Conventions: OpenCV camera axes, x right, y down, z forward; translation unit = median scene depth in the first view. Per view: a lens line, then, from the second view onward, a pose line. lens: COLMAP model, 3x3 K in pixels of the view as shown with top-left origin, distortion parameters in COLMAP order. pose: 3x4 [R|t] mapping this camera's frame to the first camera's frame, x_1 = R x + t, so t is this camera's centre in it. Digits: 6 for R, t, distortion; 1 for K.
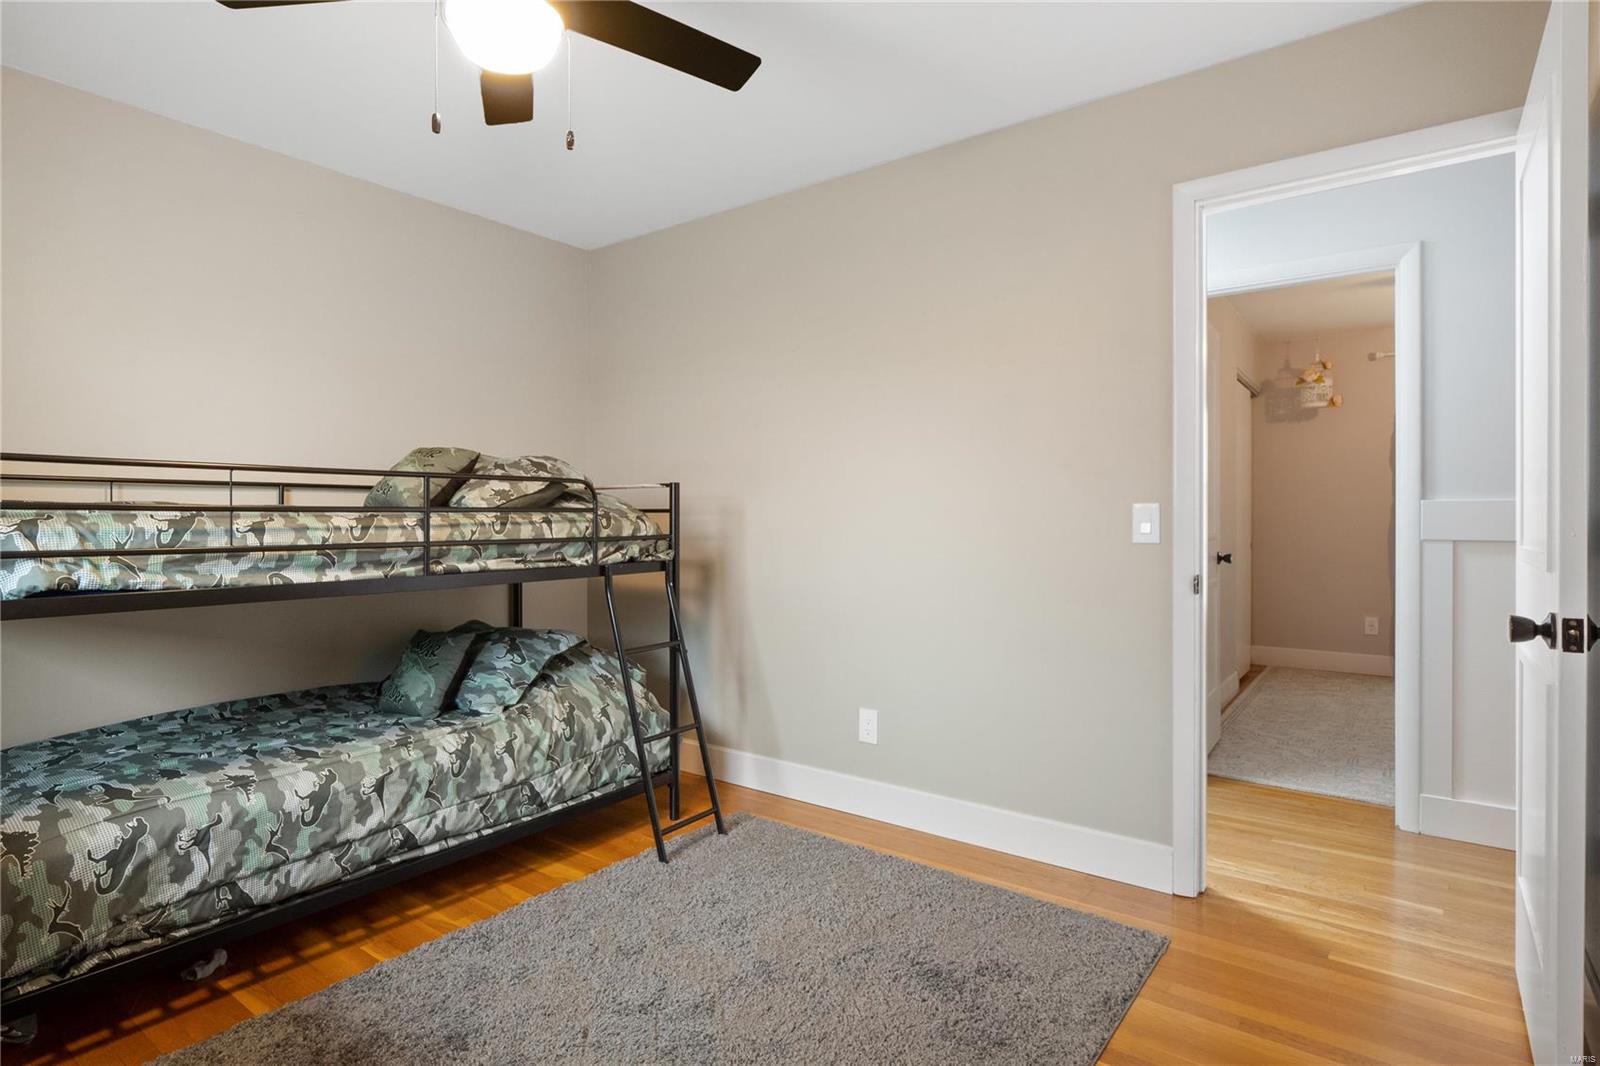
lens RADIAL K [[821.7, 0, 797.0], [0, 821.7, 520.5], [0, 0, 1]] dist [-0.001098, -0.000818]
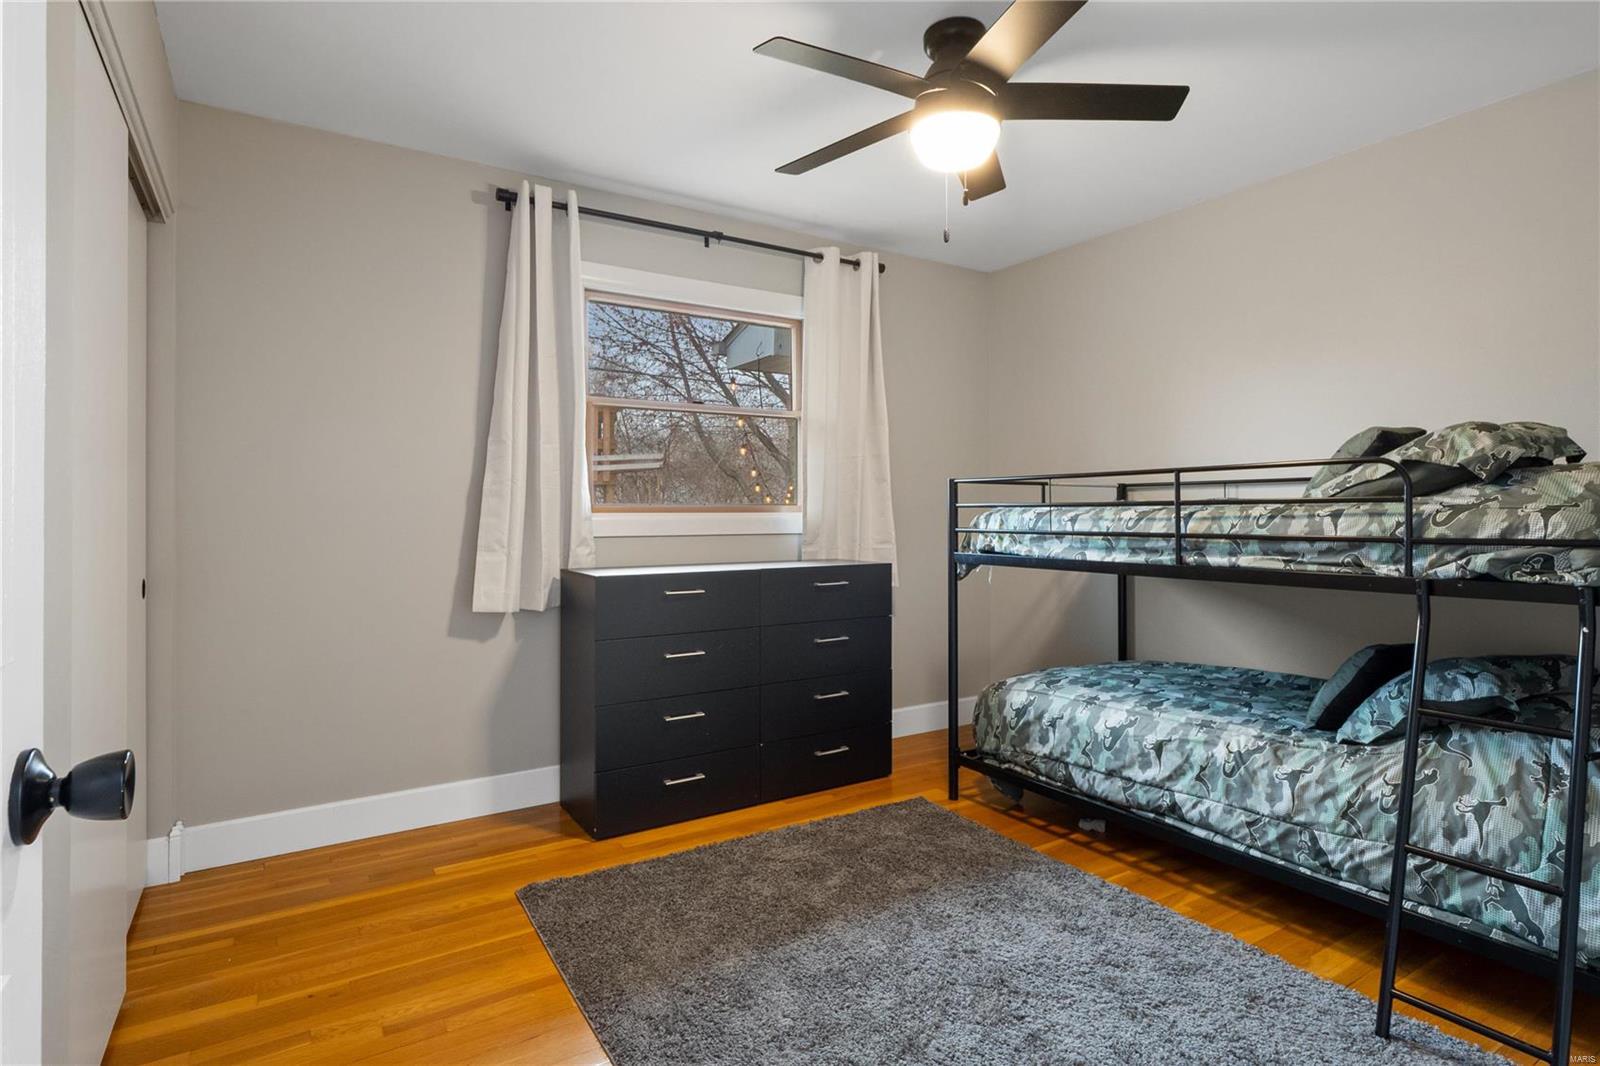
lens RADIAL K [[821.7, 0, 797.0], [0, 821.7, 520.5], [0, 0, 1]] dist [-0.001098, -0.000818]
pose [[-0.352526, 0.010138, -0.935747, 0.704565], [-0.000448, 0.999939, 0.011003, -0.001959], [0.935802, 0.004298, -0.352500, 0.905723]]
